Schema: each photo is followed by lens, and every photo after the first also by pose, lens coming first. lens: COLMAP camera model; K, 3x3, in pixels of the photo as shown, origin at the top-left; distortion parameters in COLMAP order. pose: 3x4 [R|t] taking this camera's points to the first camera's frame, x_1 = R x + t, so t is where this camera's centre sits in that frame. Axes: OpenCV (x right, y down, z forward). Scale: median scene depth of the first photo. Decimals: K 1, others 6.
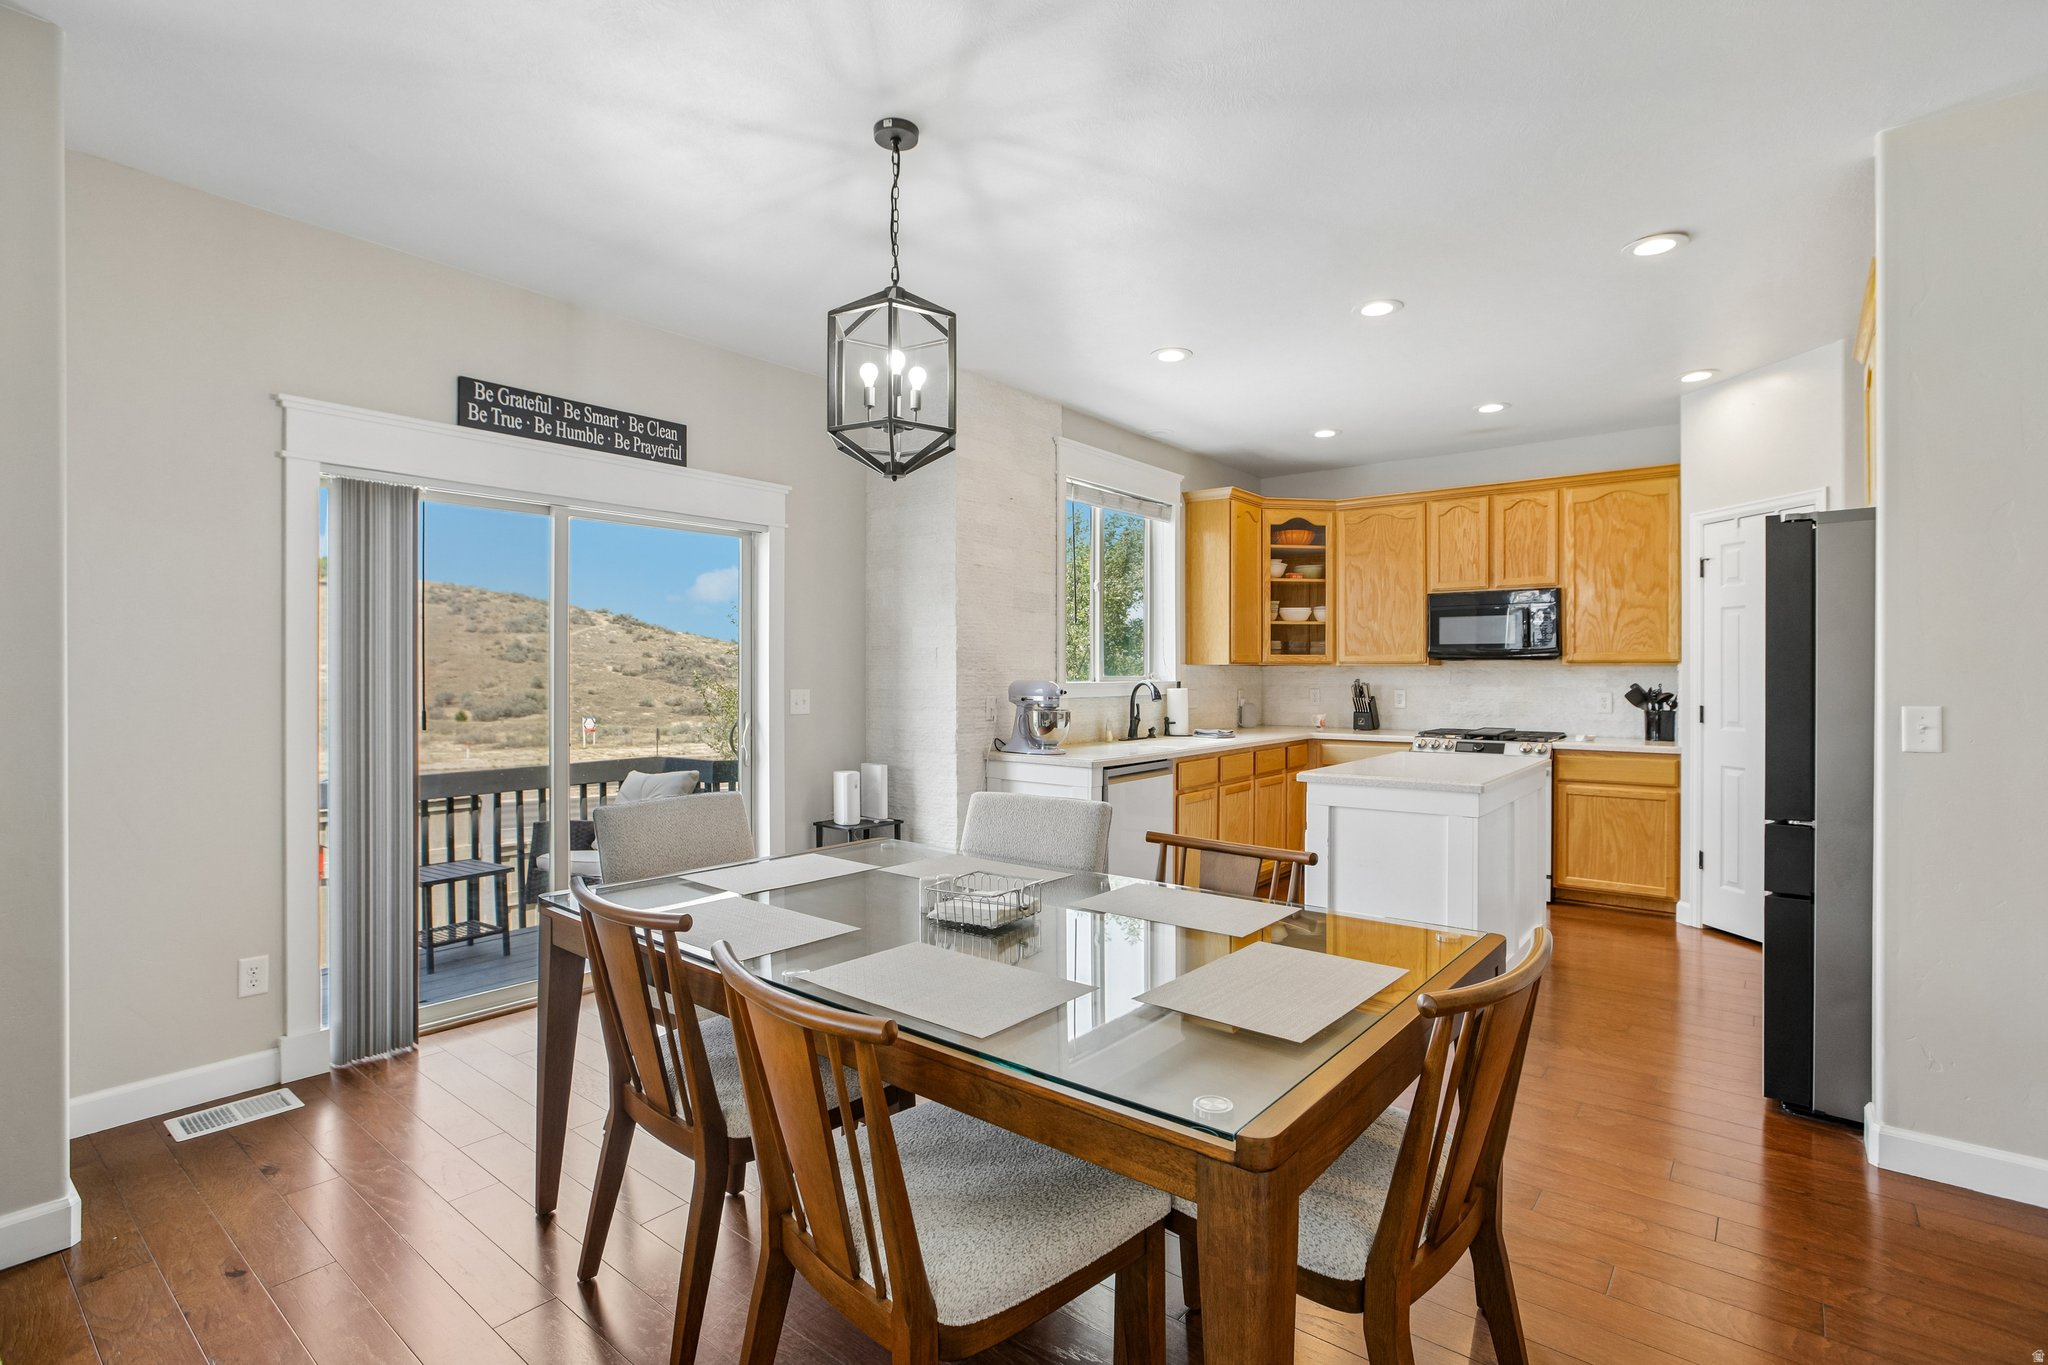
lens RADIAL K [[967.6, 0, 1016.1], [0, 967.6, 676.2], [0, 0, 1]] dist [-0.049406, 0.023868]
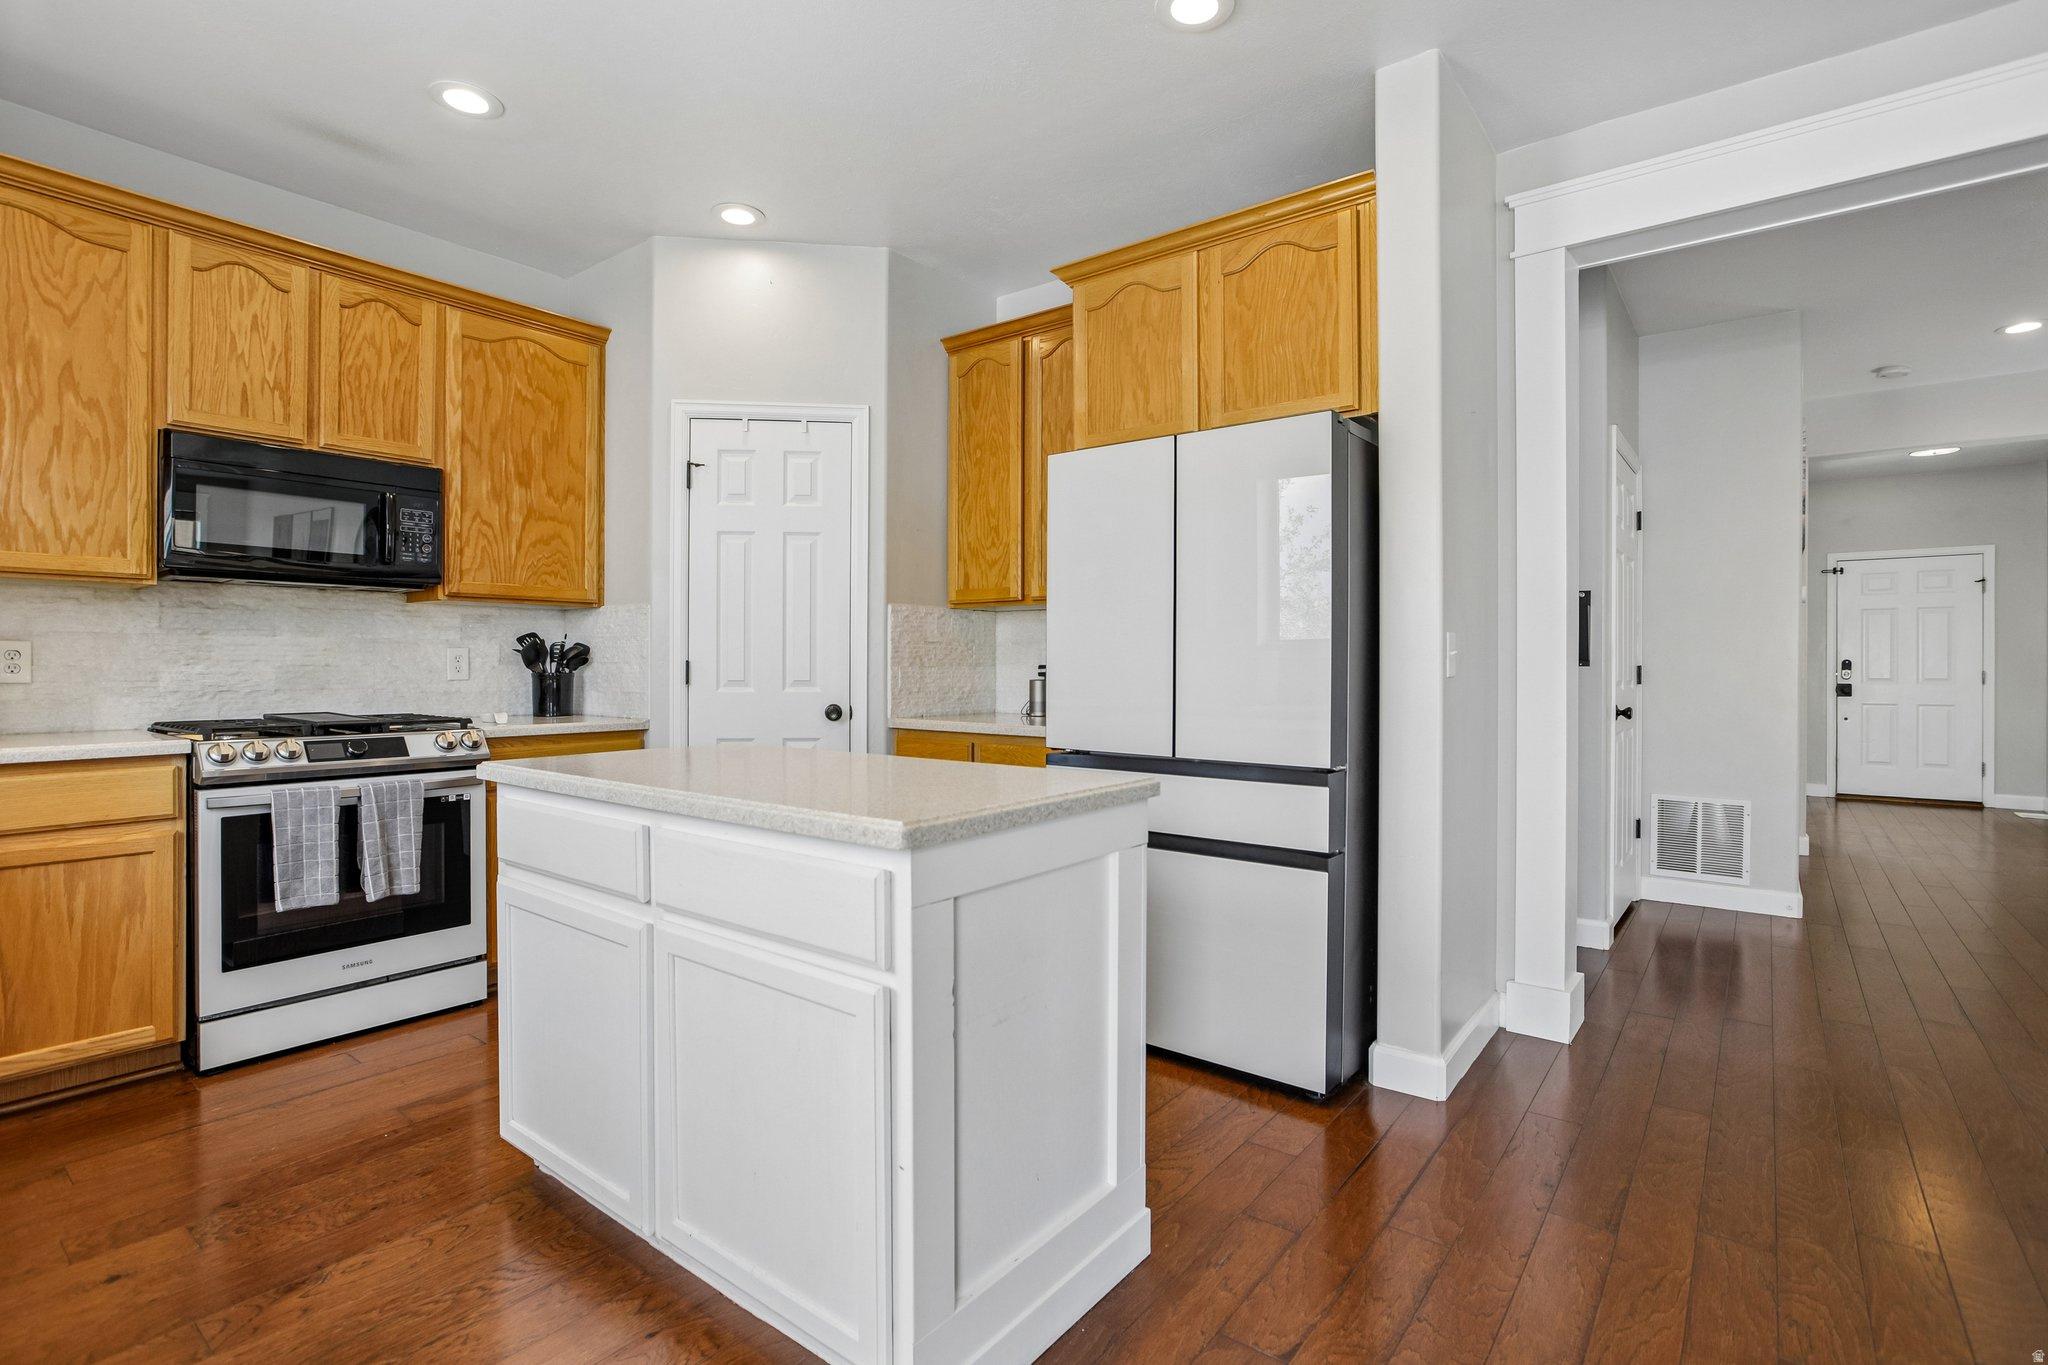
lens RADIAL K [[967.6, 0, 1016.1], [0, 967.6, 676.2], [0, 0, 1]] dist [-0.049406, 0.023868]
pose [[-0.011783, -0.011968, 0.999859, -0.031004], [0.001038, 0.999928, 0.011981, 0.030792], [-0.999930, 0.001179, -0.011770, 0.673226]]
